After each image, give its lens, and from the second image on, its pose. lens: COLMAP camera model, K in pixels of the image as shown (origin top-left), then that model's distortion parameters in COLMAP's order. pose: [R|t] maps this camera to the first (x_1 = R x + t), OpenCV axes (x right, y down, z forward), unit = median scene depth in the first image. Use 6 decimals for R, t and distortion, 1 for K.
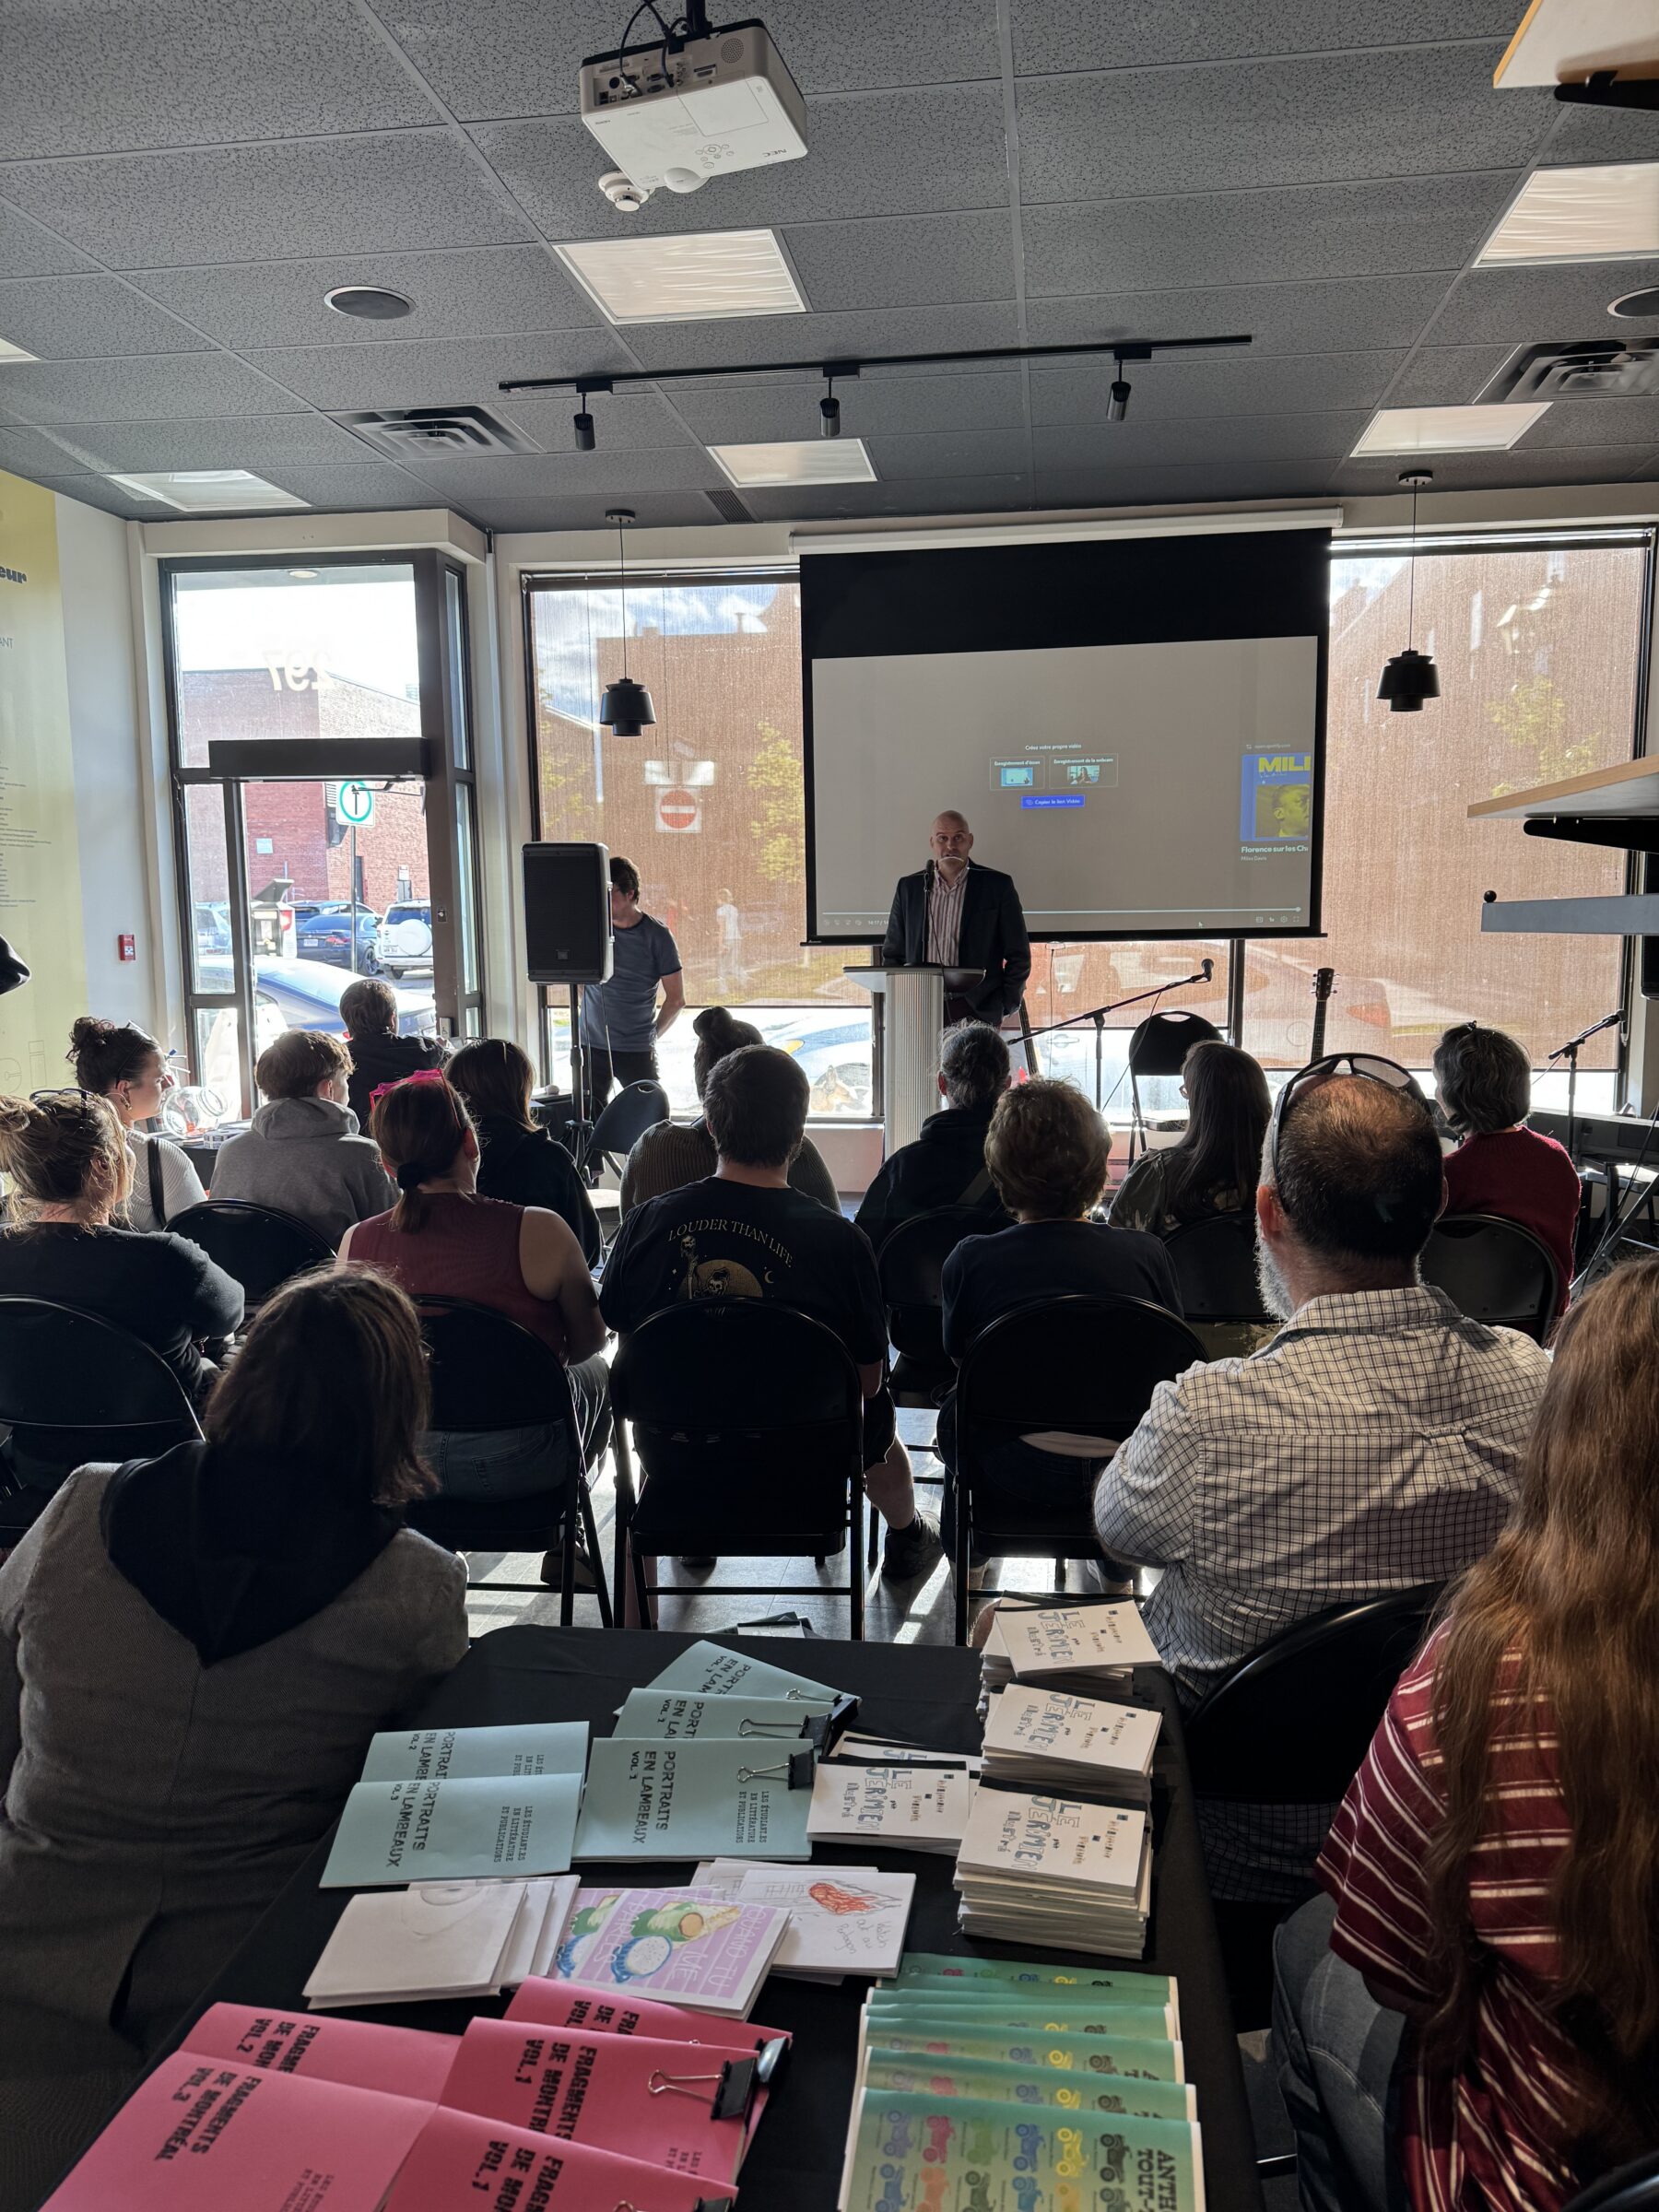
lens RADIAL K [[1555.0, 0, 808.4], [0, 1555.0, 1112.1], [0, 0, 1]] dist [0.006901, -0.023573]
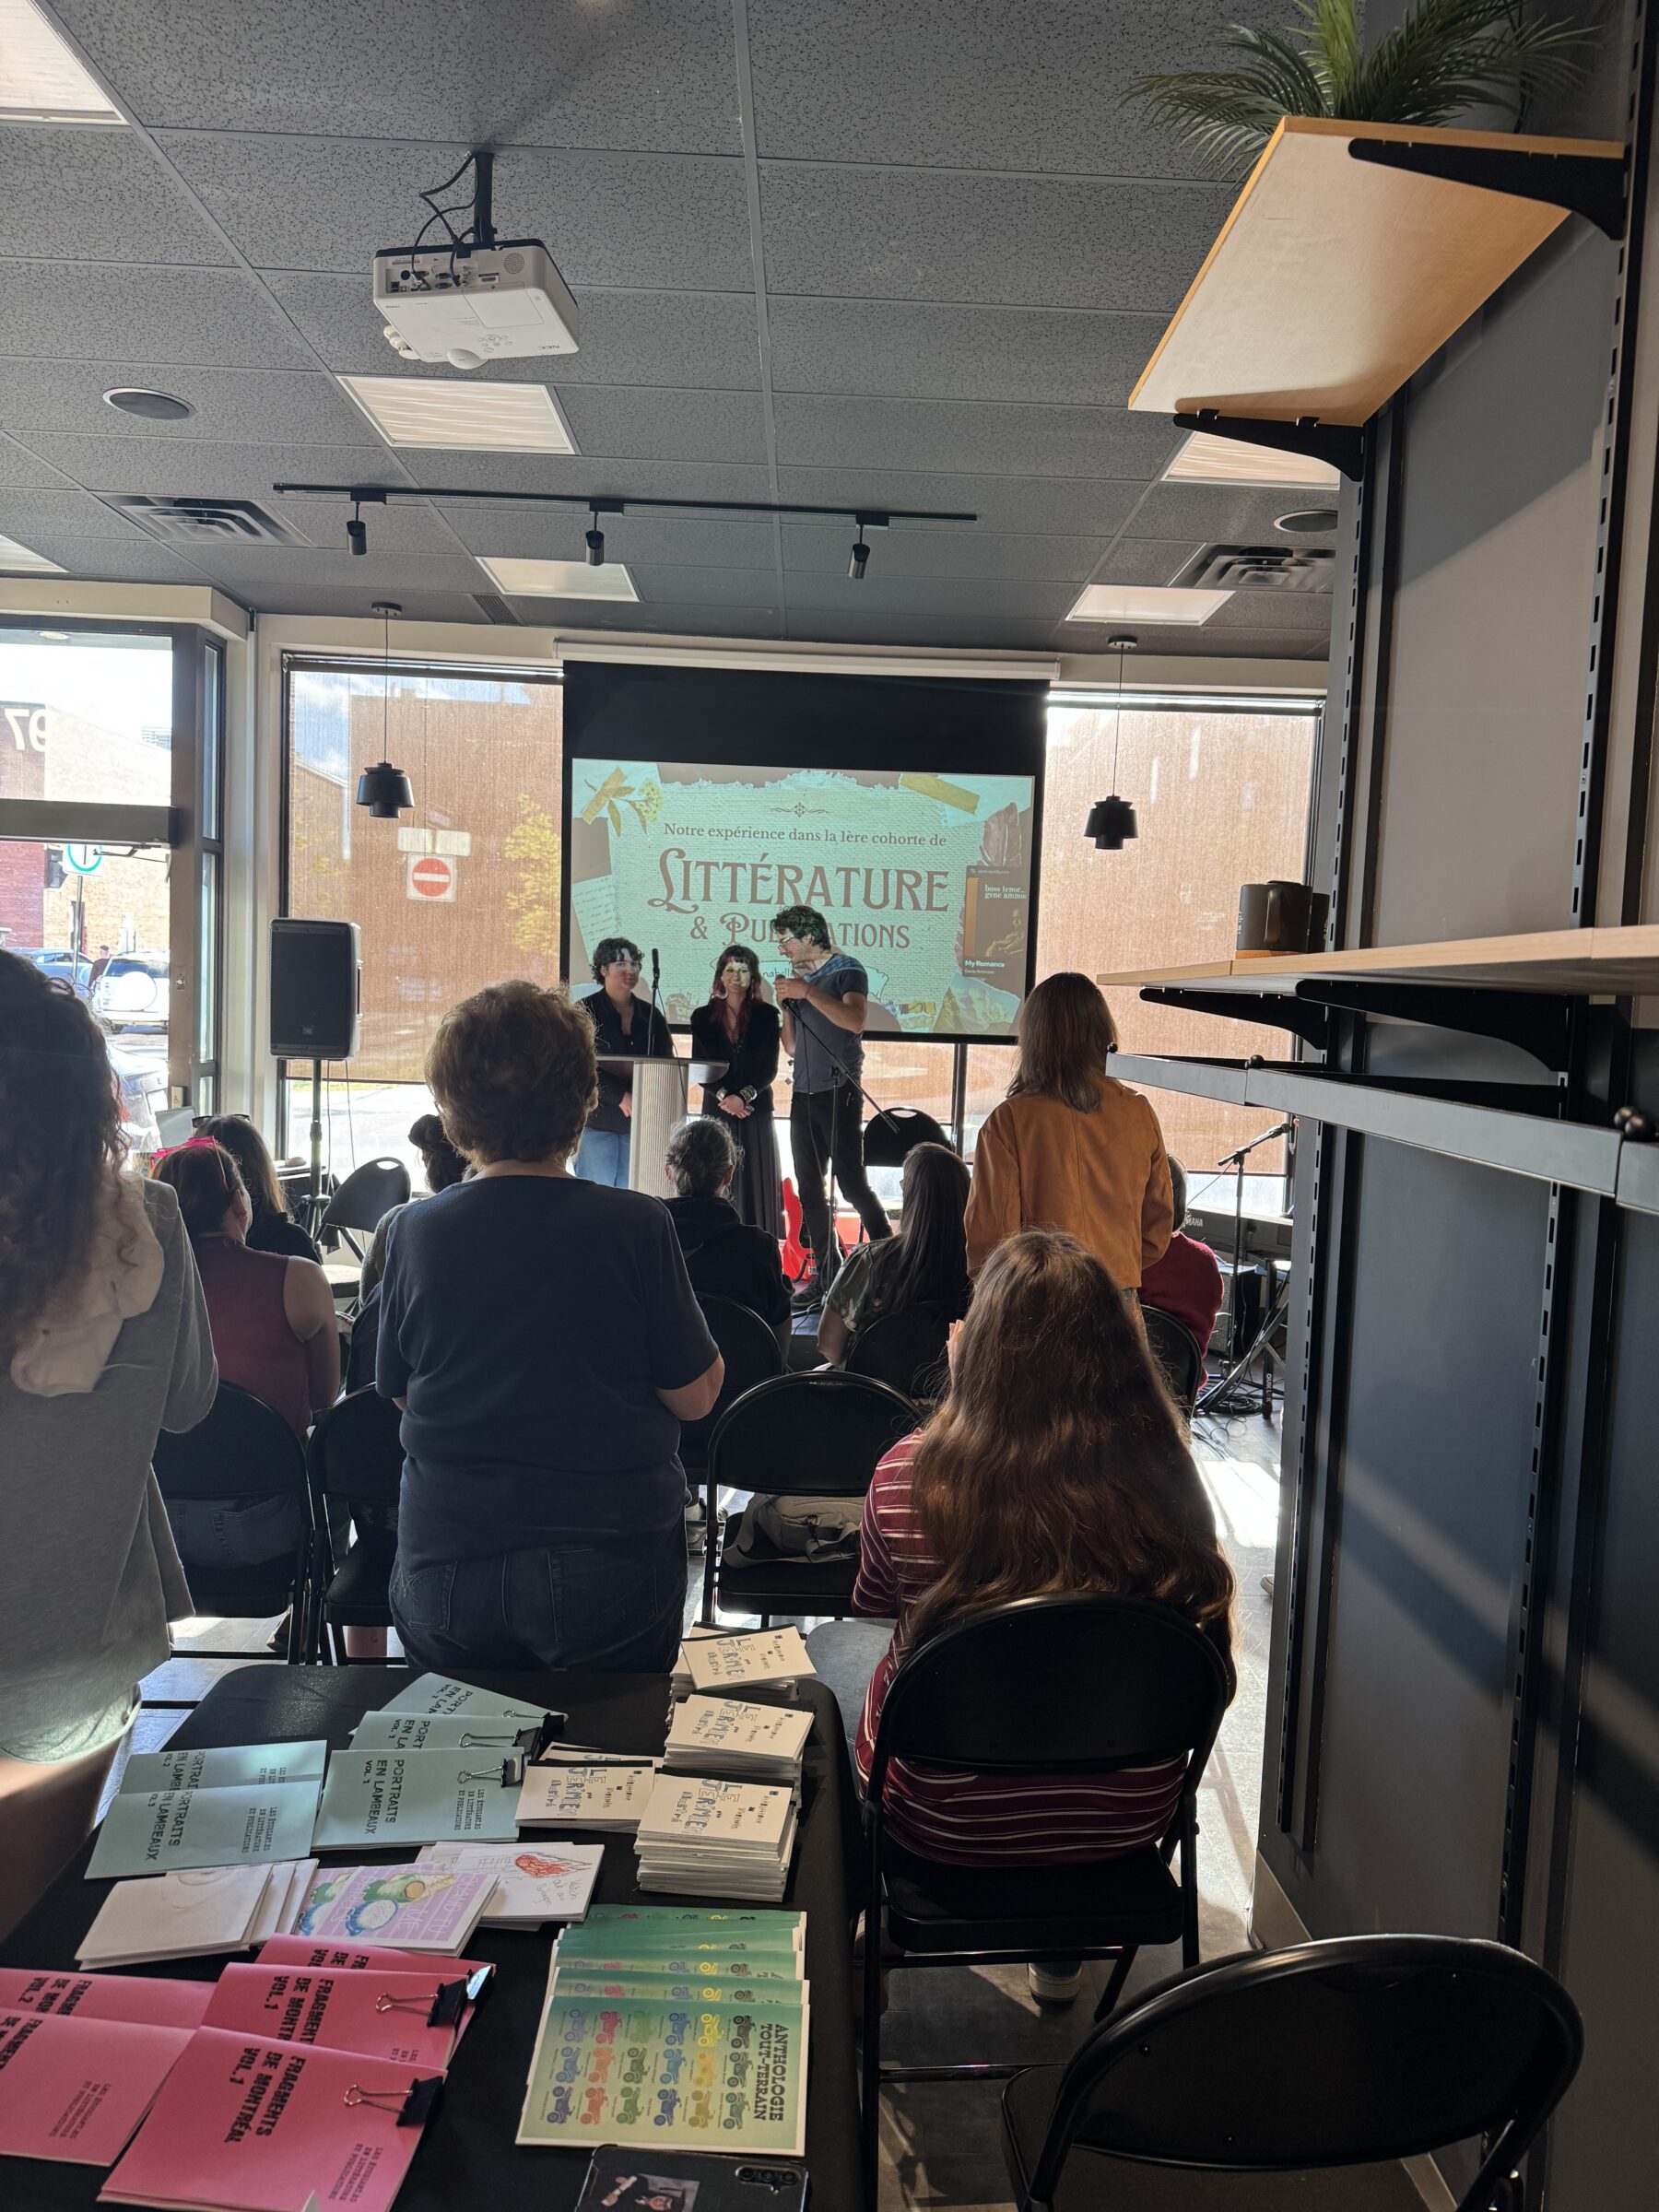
lens RADIAL K [[1555.0, 0, 838.3], [0, 1555.0, 1108.7], [0, 0, 1]] dist [0.006901, -0.023573]
pose [[0.983267, 0.037812, 0.178204, 0.003199], [-0.028467, 0.998097, -0.054707, -0.008556], [-0.179933, 0.048719, 0.982472, -0.084906]]
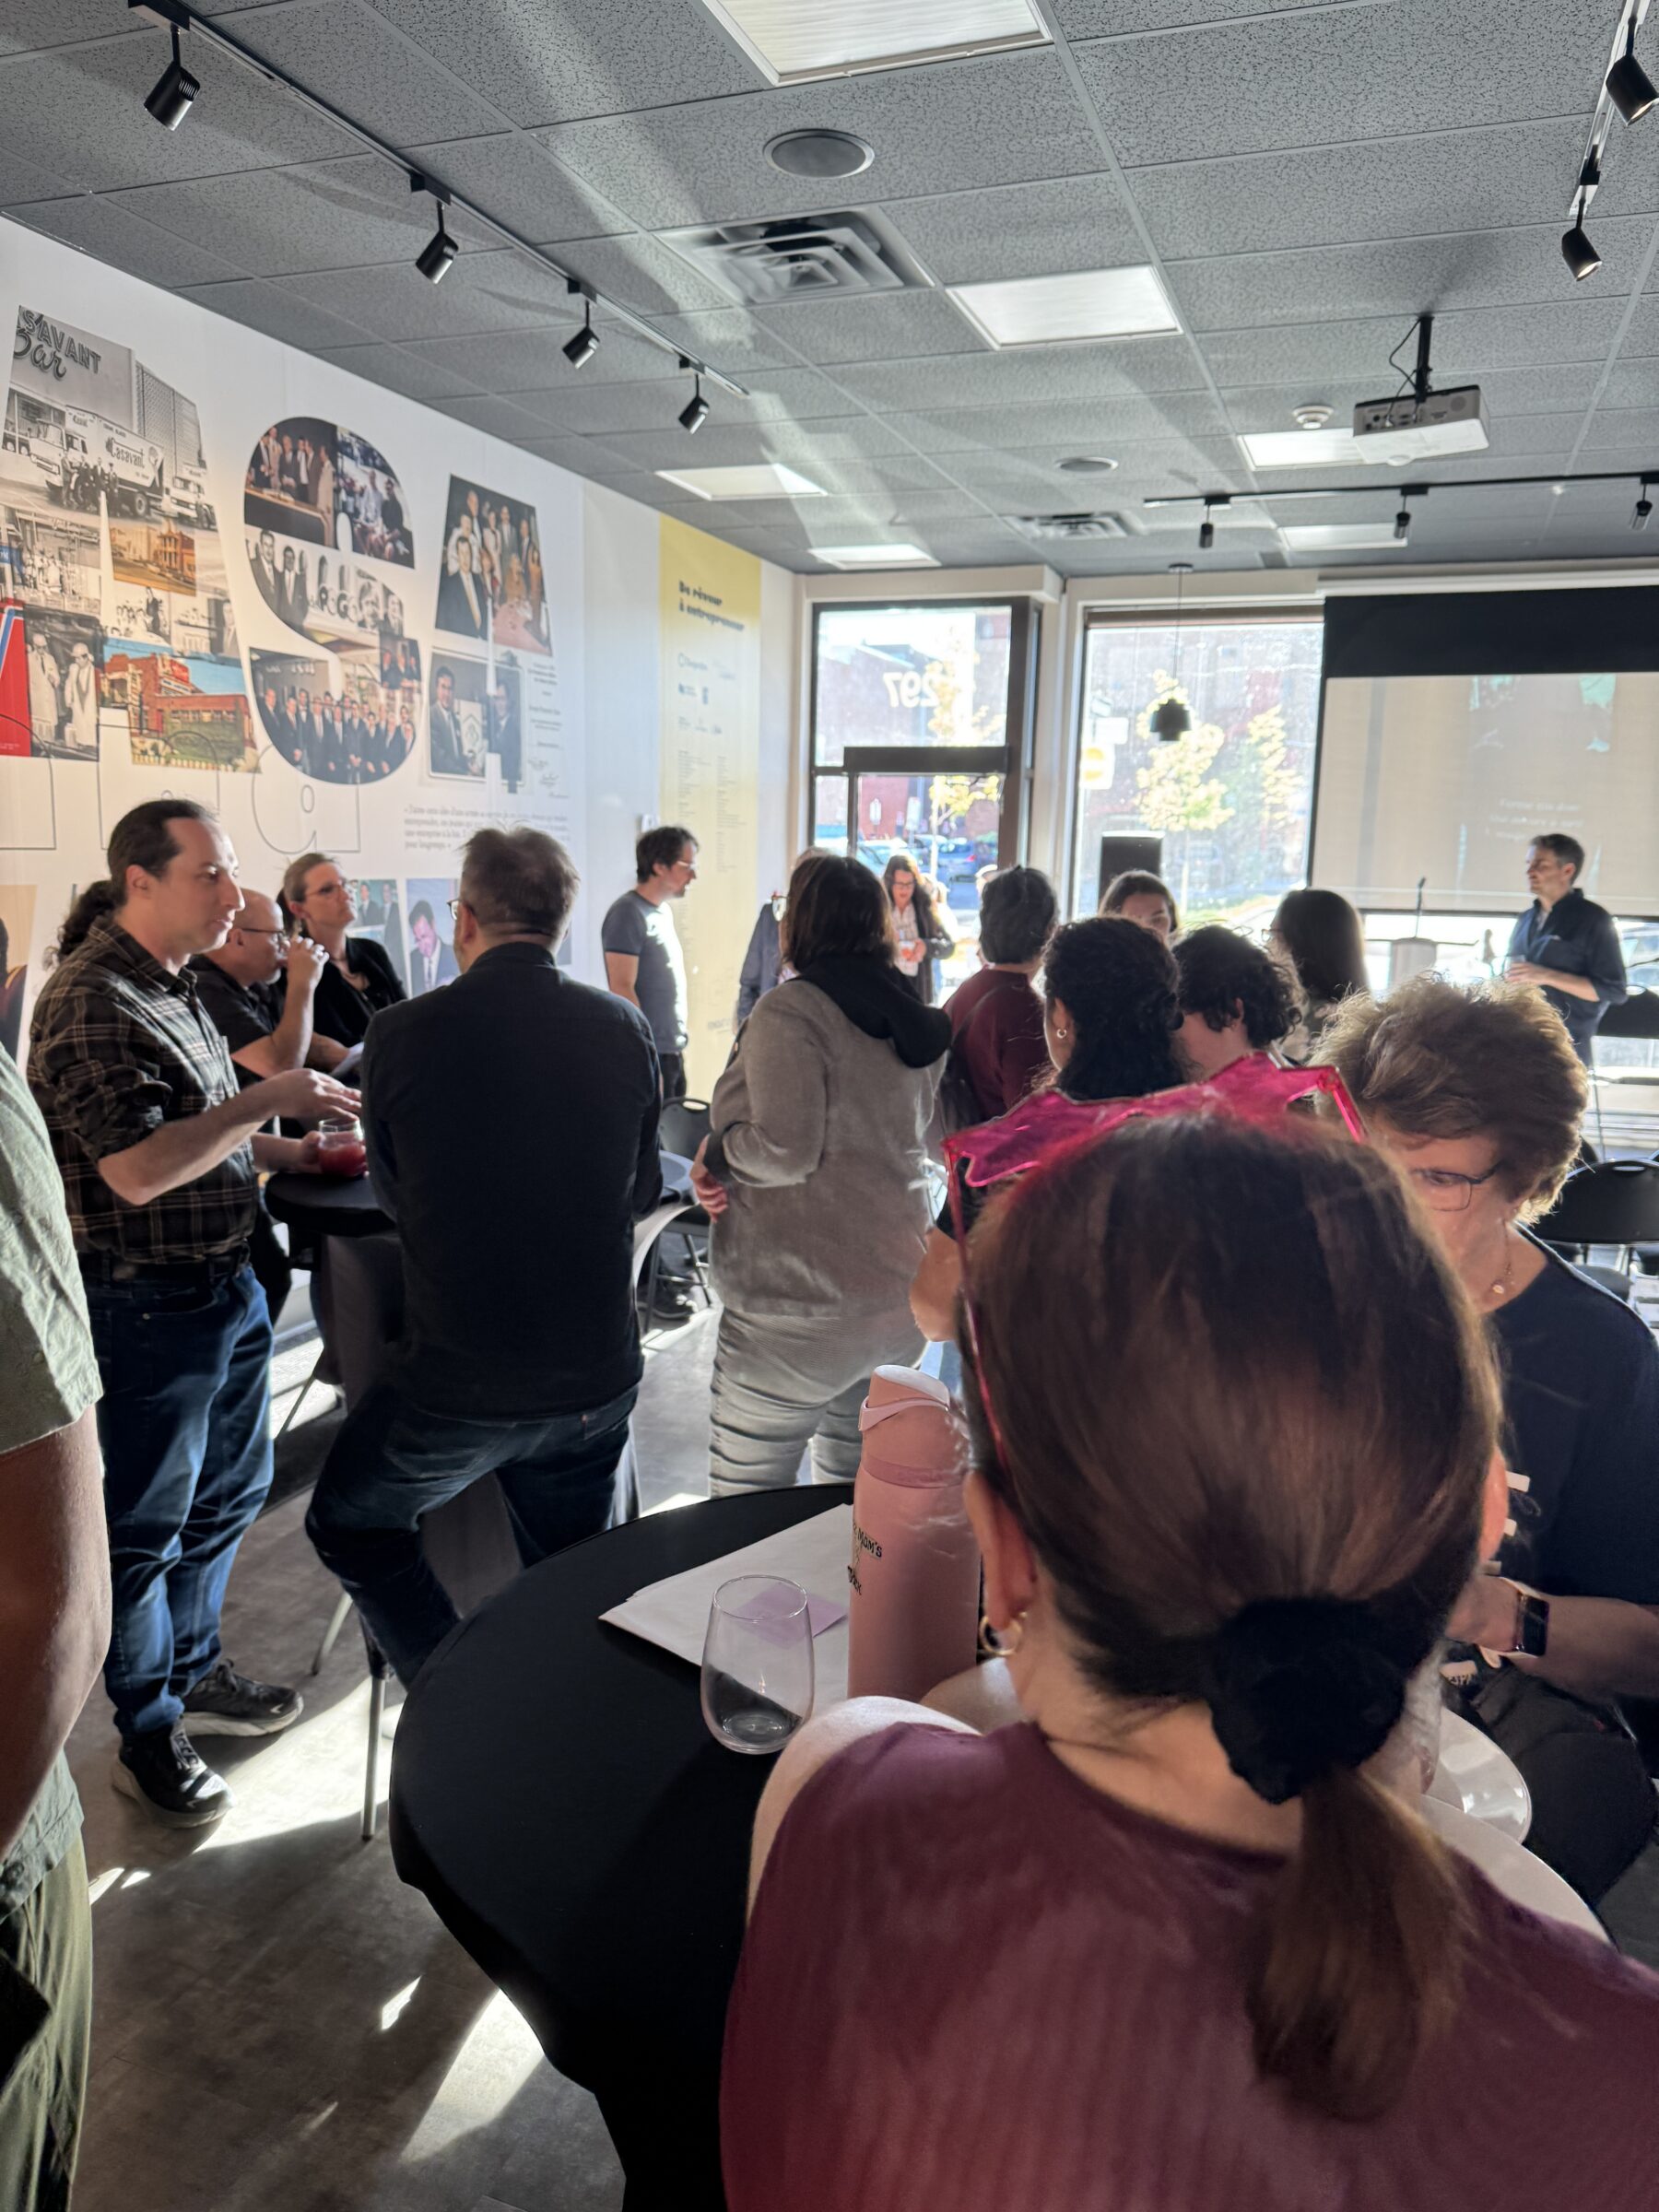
lens RADIAL K [[1555.0, 0, 840.9], [0, 1555.0, 1111.1], [0, 0, 1]] dist [0.006901, -0.023573]
pose [[0.980157, 0.056004, -0.190149, -0.223111], [-0.048345, 0.997831, 0.044687, 0.019228], [0.192239, -0.034608, 0.980738, -0.519046]]
